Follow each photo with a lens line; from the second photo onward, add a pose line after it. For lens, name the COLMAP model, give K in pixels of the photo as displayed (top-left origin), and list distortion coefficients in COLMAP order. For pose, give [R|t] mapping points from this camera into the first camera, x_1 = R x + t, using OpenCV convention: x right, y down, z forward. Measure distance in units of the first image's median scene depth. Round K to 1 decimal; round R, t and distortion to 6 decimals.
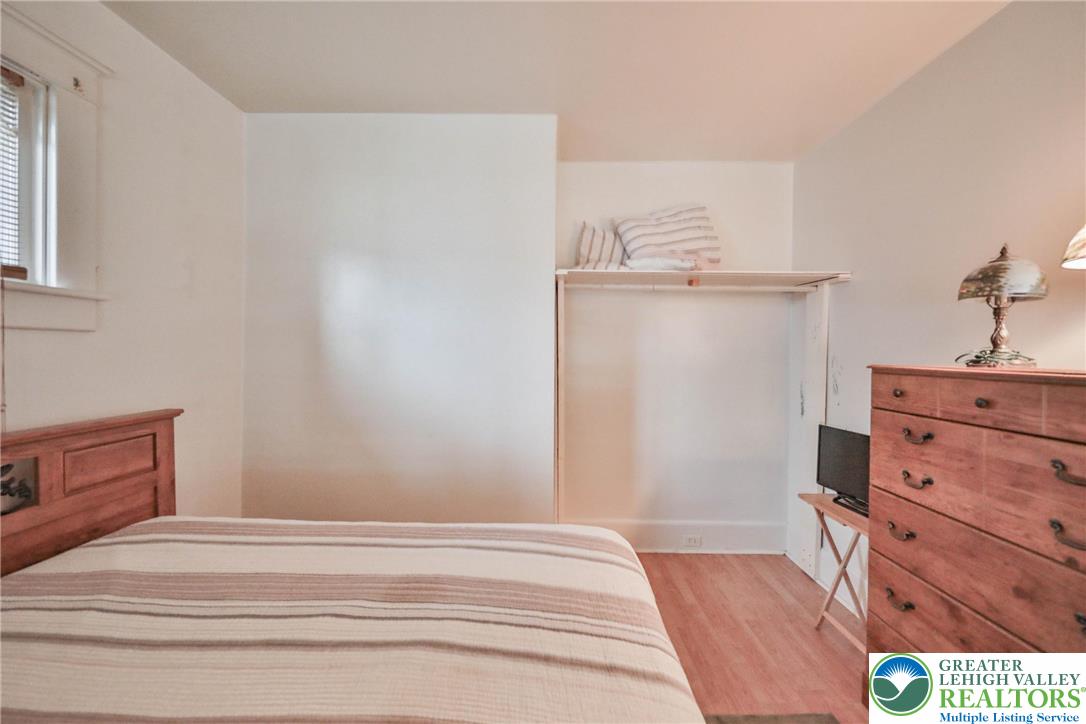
lens RADIAL K [[386.7, 0, 551.8], [0, 386.7, 354.1], [0, 0, 1]] dist [-0.004383, -0.001030]
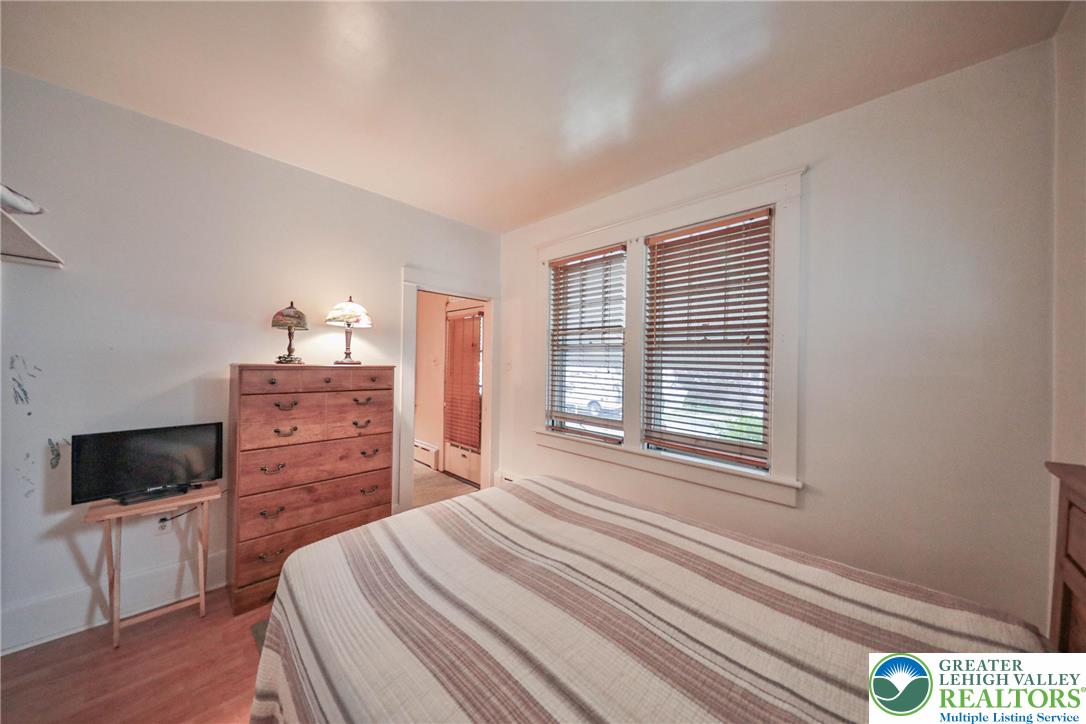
lens RADIAL K [[362.1, 0, 531.1], [0, 362.1, 358.5], [0, 0, 1]] dist [0.001342, -0.002604]
pose [[-0.675461, -0.019555, 0.737136, -0.936018], [-0.023795, 0.999706, 0.004716, -0.025262], [-0.737012, -0.014354, -0.675728, 1.277138]]
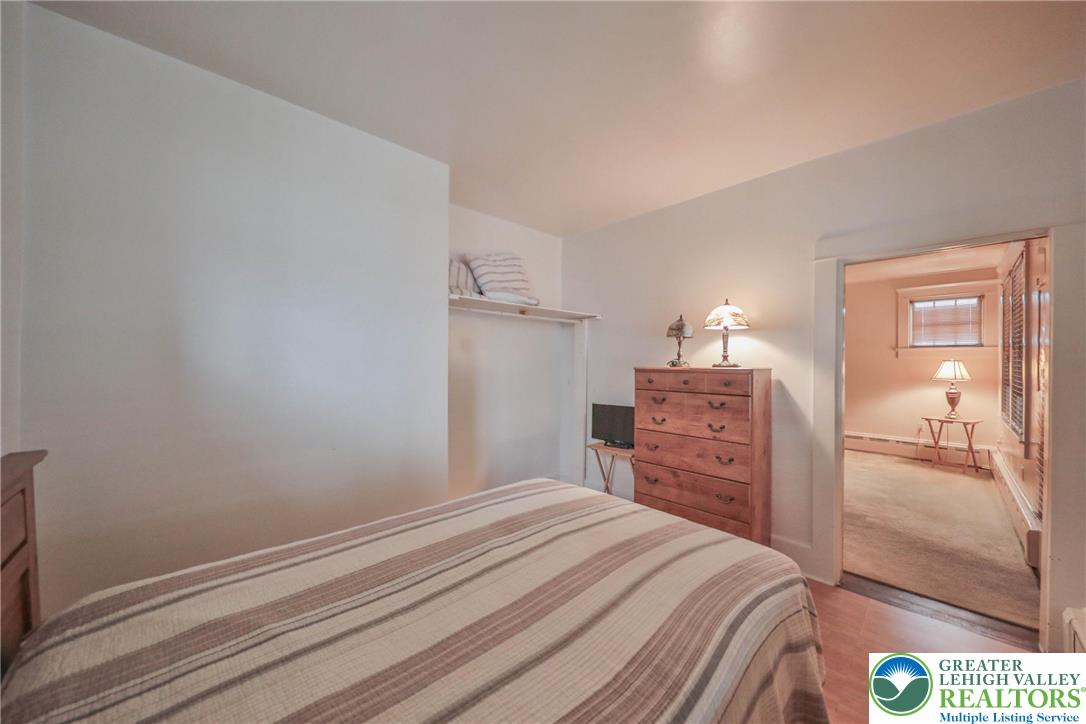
lens RADIAL K [[362.1, 0, 545.1], [0, 362.1, 371.1], [0, 0, 1]] dist [0.001342, -0.002604]
pose [[0.742048, -0.024058, 0.669915, -0.861160], [0.010734, 0.999654, 0.024010, -0.003142], [-0.670261, -0.010626, 0.742049, -0.070690]]
